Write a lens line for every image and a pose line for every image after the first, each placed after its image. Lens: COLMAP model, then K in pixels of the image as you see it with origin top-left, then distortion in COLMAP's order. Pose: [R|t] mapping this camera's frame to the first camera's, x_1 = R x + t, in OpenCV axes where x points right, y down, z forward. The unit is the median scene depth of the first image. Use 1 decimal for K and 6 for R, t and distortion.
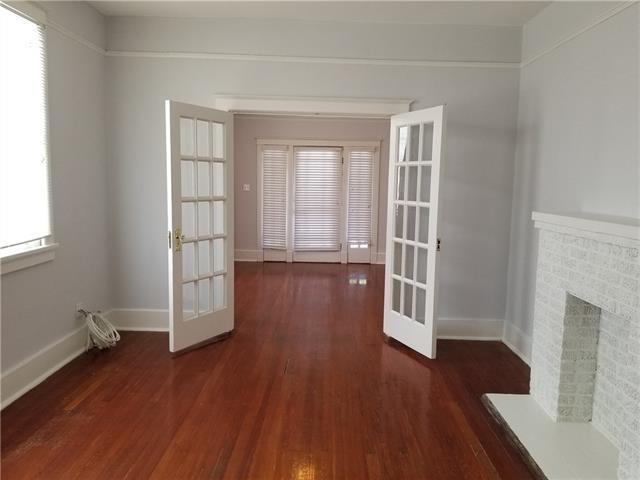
lens RADIAL K [[488.5, 0, 319.4], [0, 488.5, 239.5], [0, 0, 1]] dist [-0.000356, -0.001799]
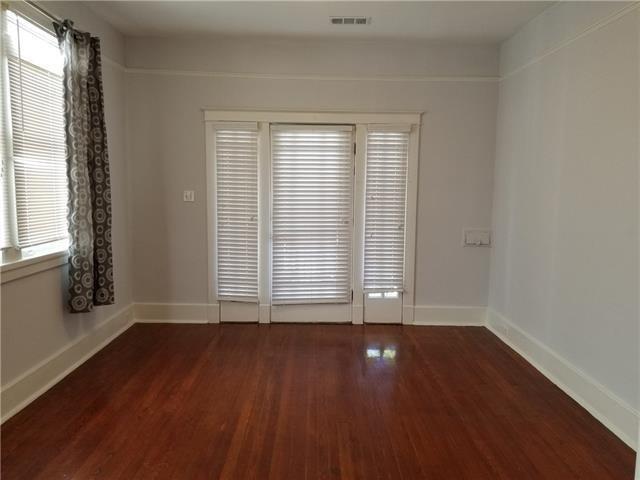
lens RADIAL K [[488.5, 0, 326.0], [0, 488.5, 254.0], [0, 0, 1]] dist [-0.000356, -0.001799]
pose [[0.999937, -0.004186, -0.010437, 0.018951], [0.004416, 0.999747, 0.022075, -0.049408], [0.010342, -0.022120, 0.999702, 0.417595]]
